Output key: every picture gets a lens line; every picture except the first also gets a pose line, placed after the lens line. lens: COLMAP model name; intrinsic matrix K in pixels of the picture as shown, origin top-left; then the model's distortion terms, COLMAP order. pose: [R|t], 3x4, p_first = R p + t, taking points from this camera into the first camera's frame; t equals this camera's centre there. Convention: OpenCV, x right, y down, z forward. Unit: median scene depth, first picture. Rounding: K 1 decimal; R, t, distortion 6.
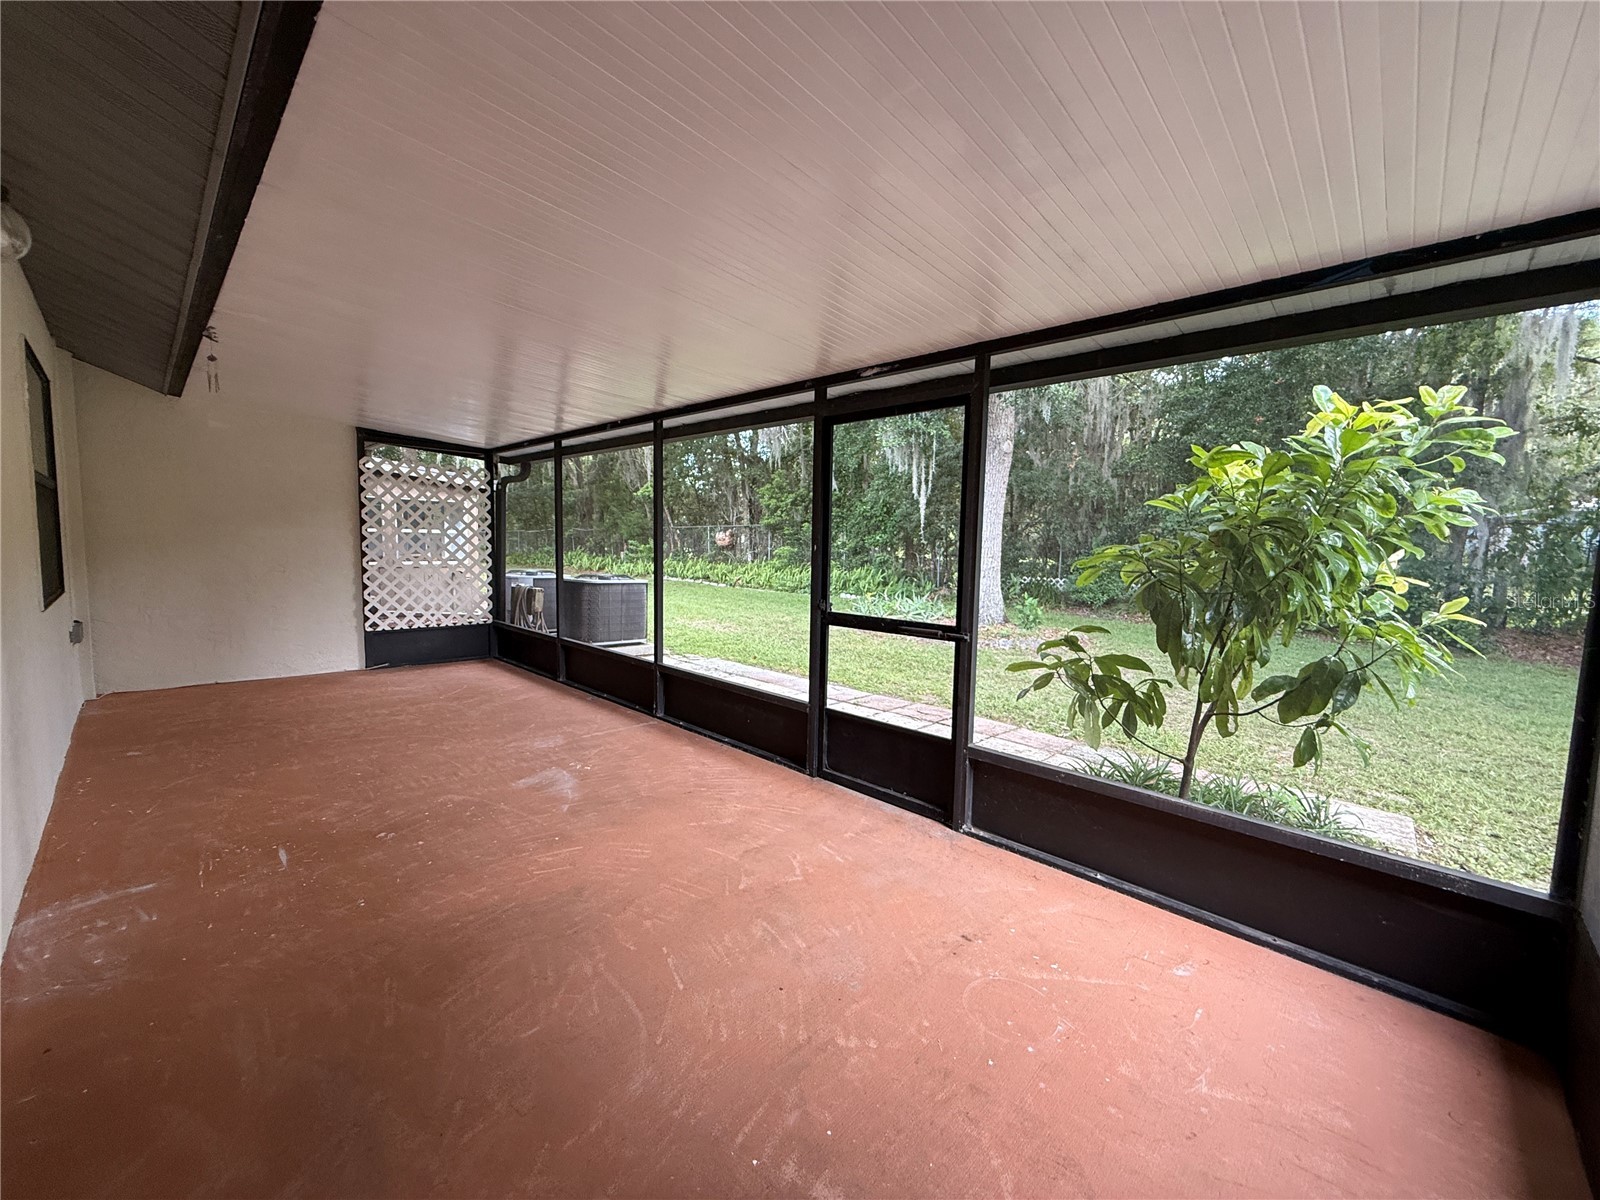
lens RADIAL K [[633.4, 0, 787.5], [0, 633.4, 598.0], [0, 0, 1]] dist [-0.000787, -0.000067]
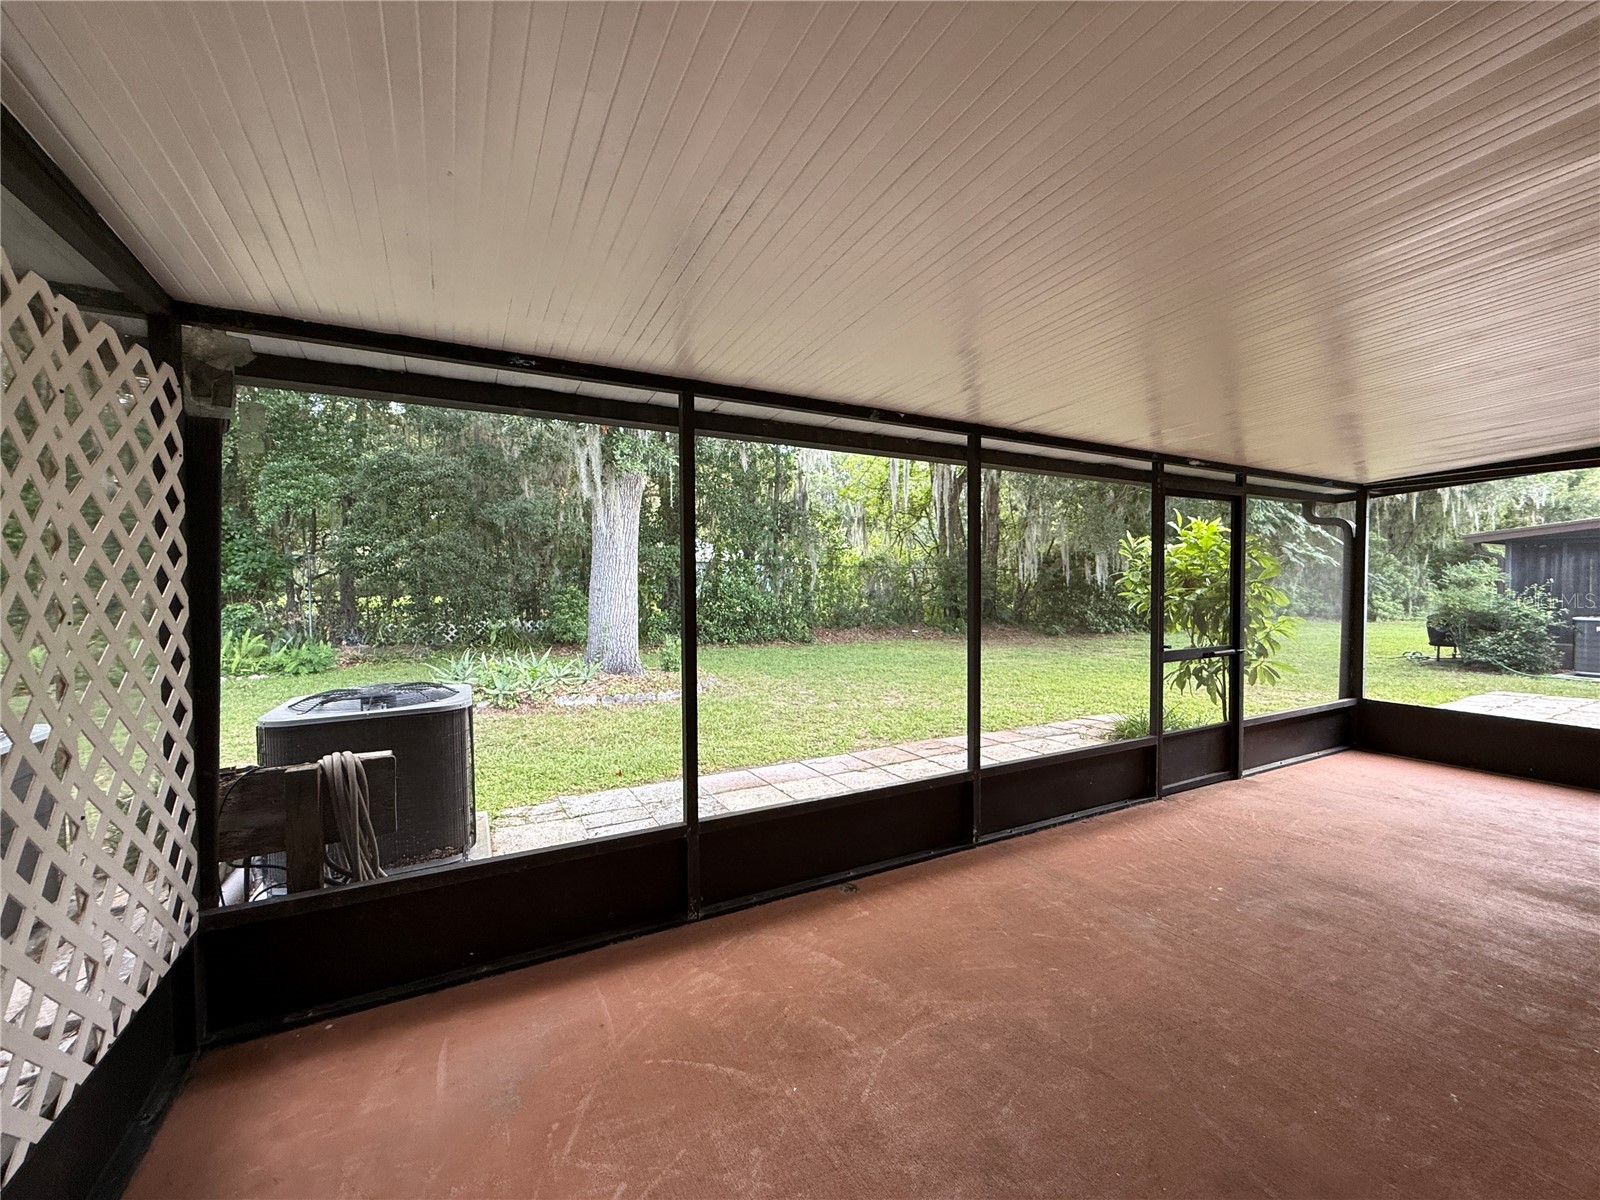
lens RADIAL K [[633.4, 0, 787.5], [0, 633.4, 598.0], [0, 0, 1]] dist [-0.000787, -0.000067]
pose [[0.302639, -0.045042, 0.952040, -0.966091], [0.097395, 0.995115, 0.016120, -0.124947], [-0.948116, 0.087845, 0.305547, 0.989559]]
